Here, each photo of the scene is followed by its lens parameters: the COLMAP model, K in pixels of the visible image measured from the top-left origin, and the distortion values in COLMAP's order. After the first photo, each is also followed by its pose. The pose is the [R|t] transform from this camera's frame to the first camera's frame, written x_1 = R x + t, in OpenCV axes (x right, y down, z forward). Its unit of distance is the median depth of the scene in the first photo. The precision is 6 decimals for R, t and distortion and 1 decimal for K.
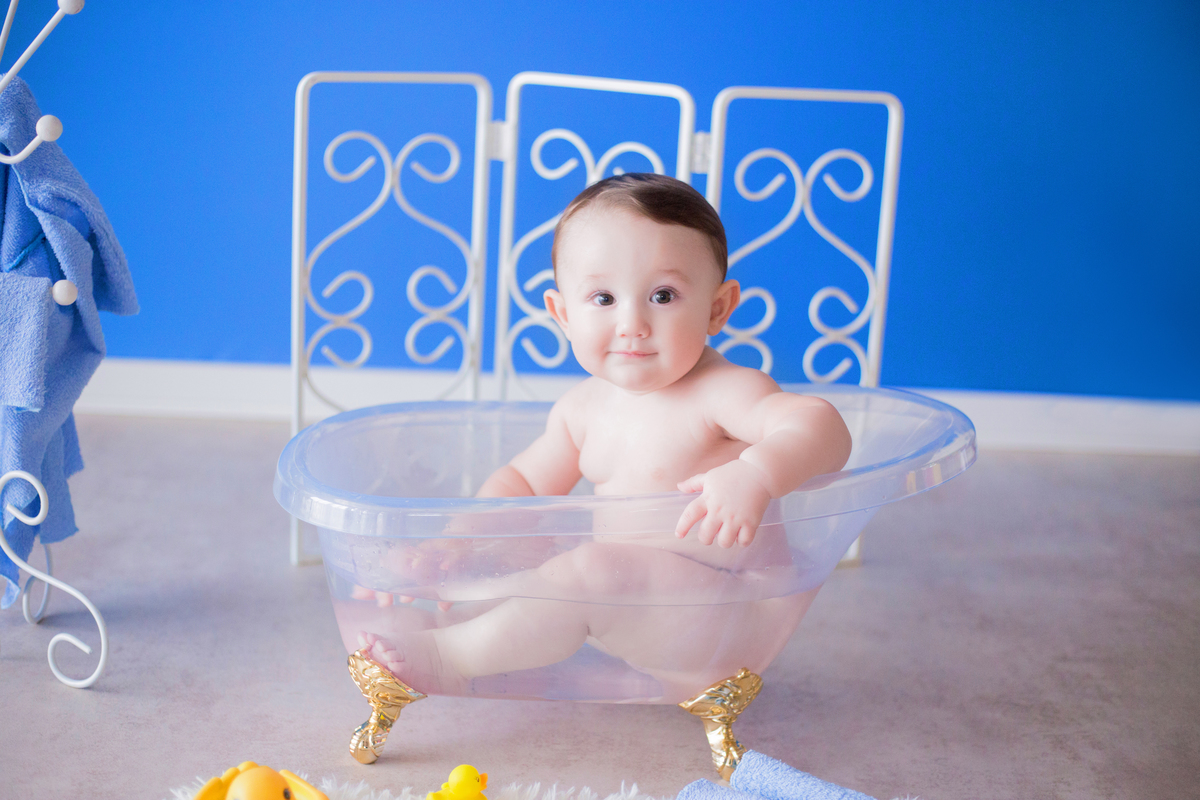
lens RADIAL K [[1834.6, 0, 600.0], [0, 1834.6, 400.0], [0, 0, 1]] dist [-0.088439, -0.164695]
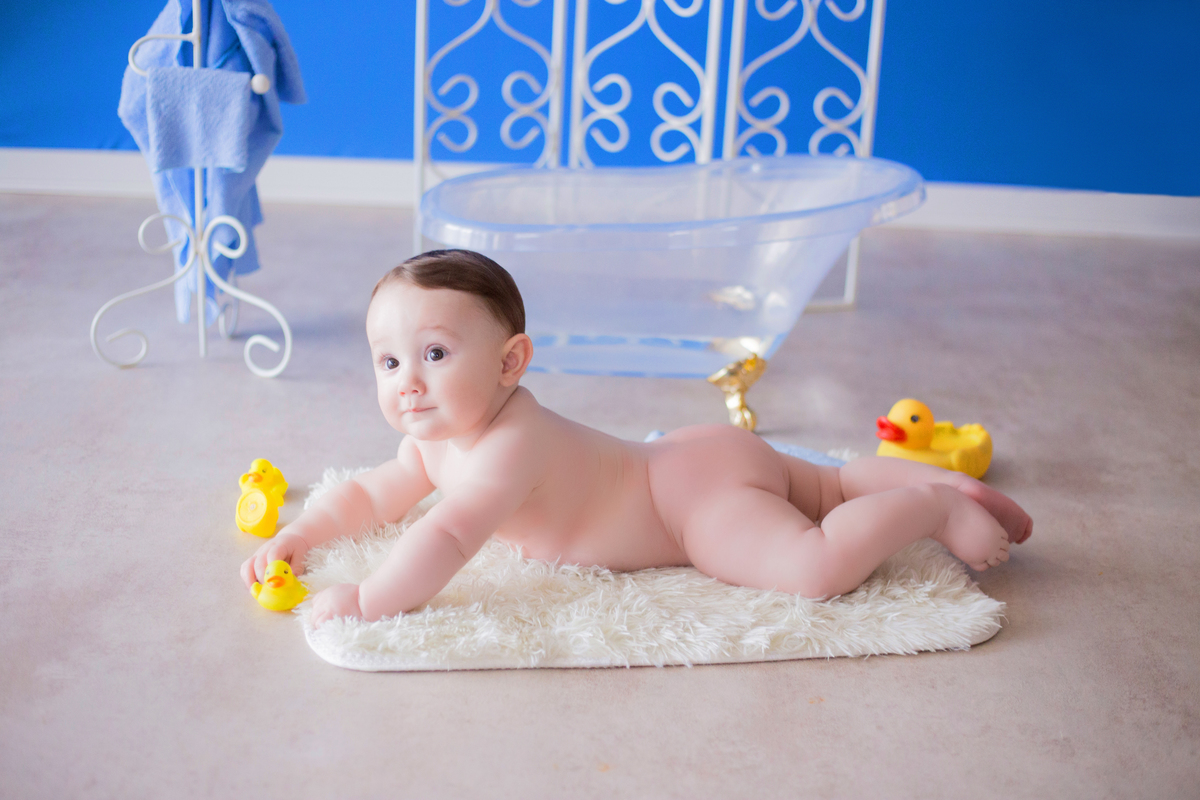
lens RADIAL K [[1834.6, 0, 600.0], [0, 1834.6, 400.0], [0, 0, 1]] dist [-0.088439, -0.164695]
pose [[0.999573, 0.003694, -0.028983, 0.001253], [-0.001311, 0.996645, 0.081838, 0.057200], [0.029188, -0.081765, 0.996224, -0.331664]]
